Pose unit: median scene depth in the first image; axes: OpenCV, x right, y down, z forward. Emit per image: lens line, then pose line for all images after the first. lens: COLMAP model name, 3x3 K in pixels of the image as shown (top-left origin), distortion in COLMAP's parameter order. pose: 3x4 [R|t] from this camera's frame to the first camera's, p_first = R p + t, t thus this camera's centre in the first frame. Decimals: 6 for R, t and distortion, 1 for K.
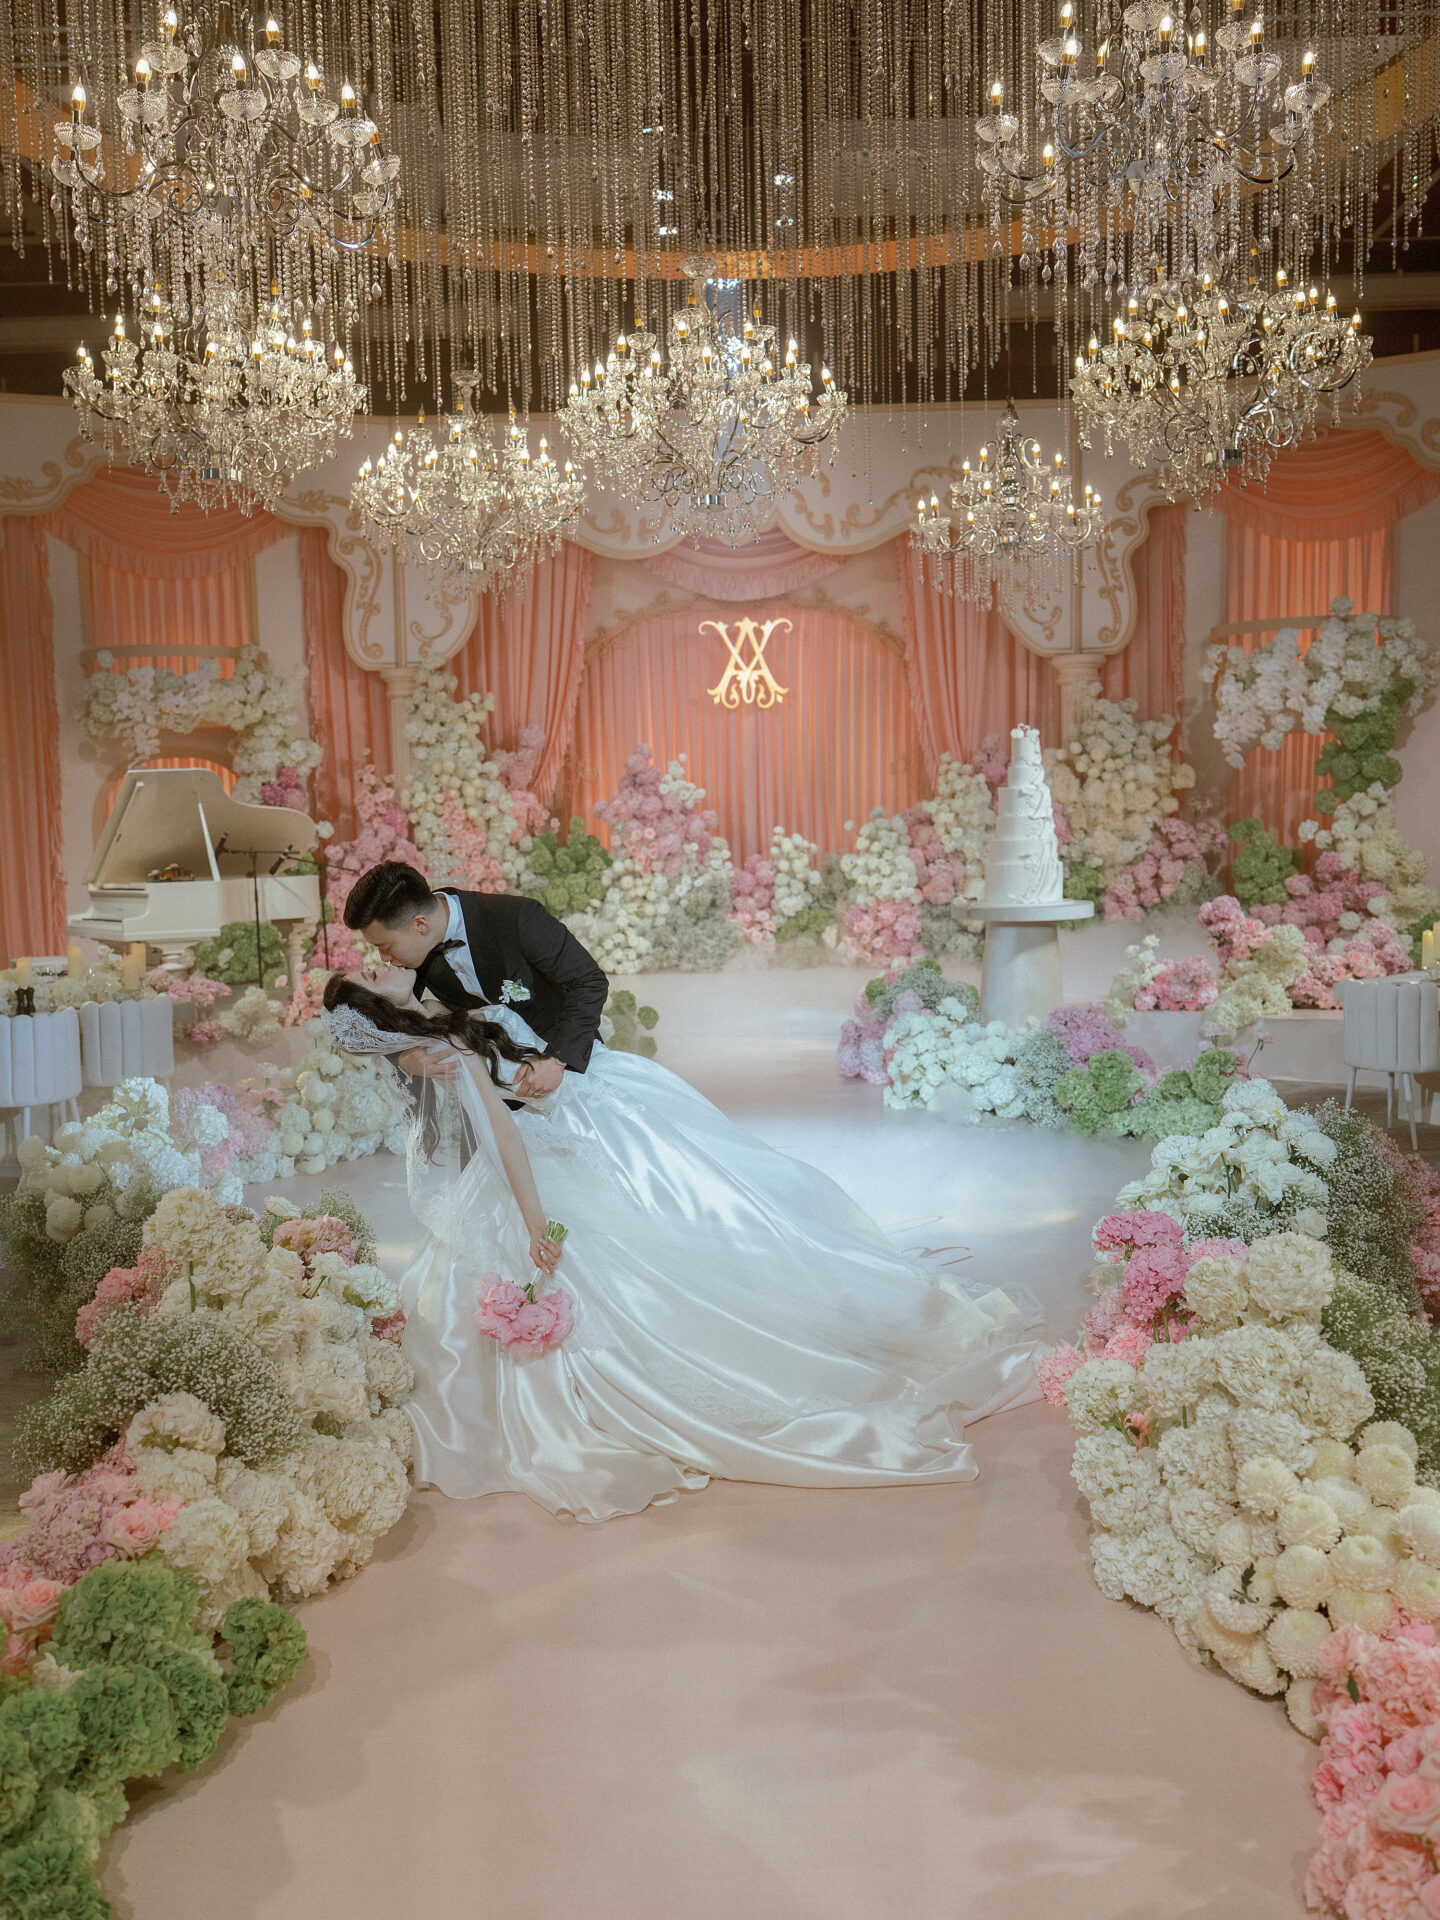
lens RADIAL K [[1776.4, 0, 713.3], [0, 1776.4, 994.9], [0, 0, 1]] dist [0.005199, 0.000255]
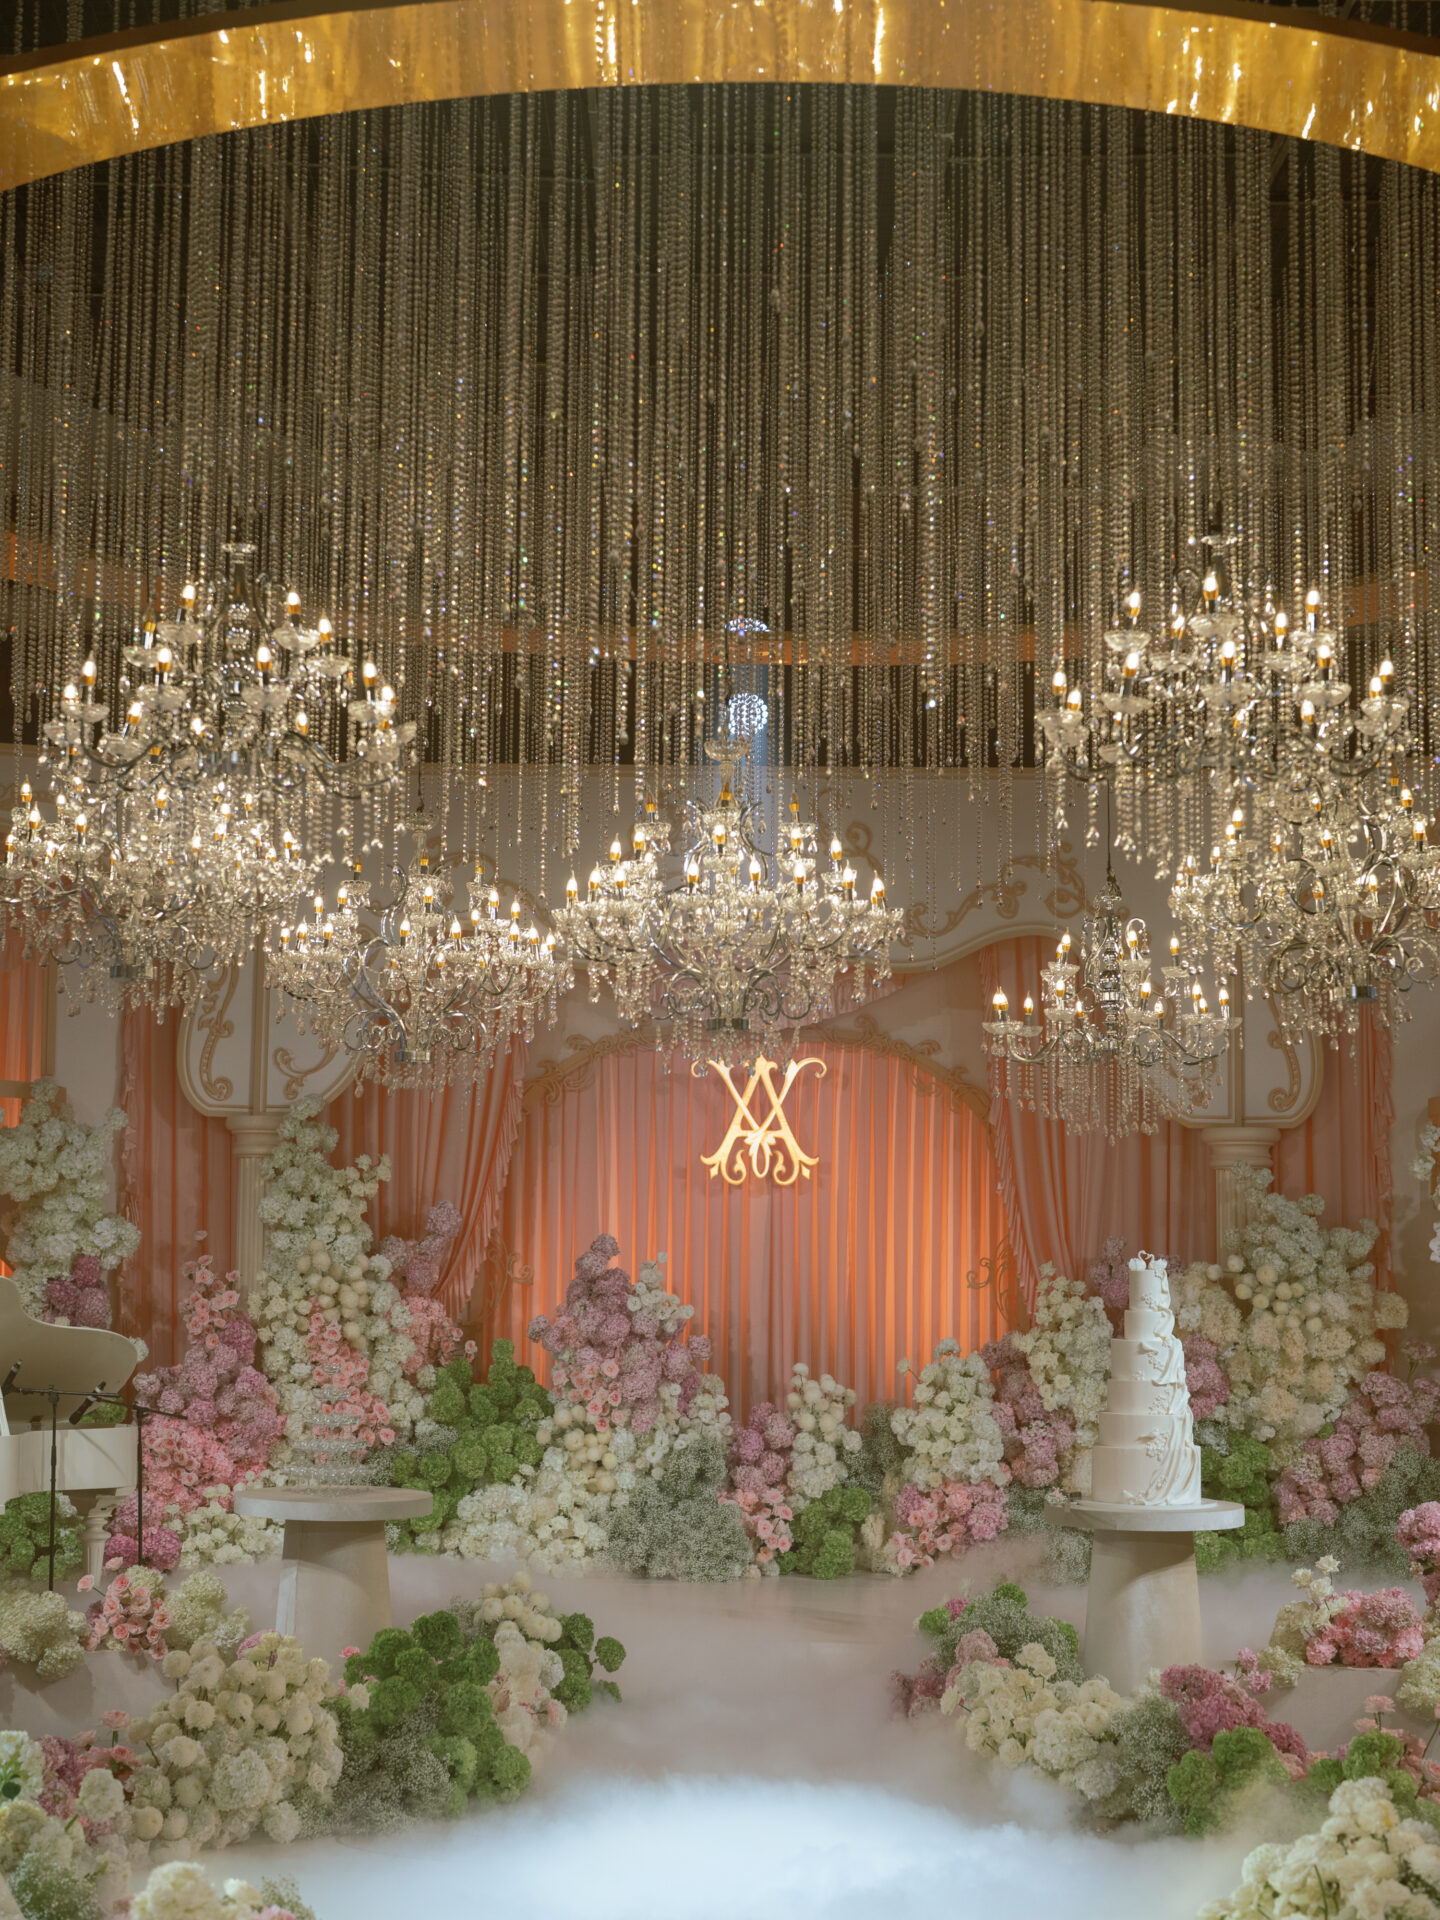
lens RADIAL K [[3056.9, 0, 686.1], [0, 3056.9, 960.0], [0, 0, 1]] dist [-0.020971, 0.165457]
pose [[0.999530, 0.030598, -0.001938, -0.009496], [-0.030370, 0.979482, -0.199228, -0.012028], [-0.004197, 0.199193, 0.979951, -0.176730]]
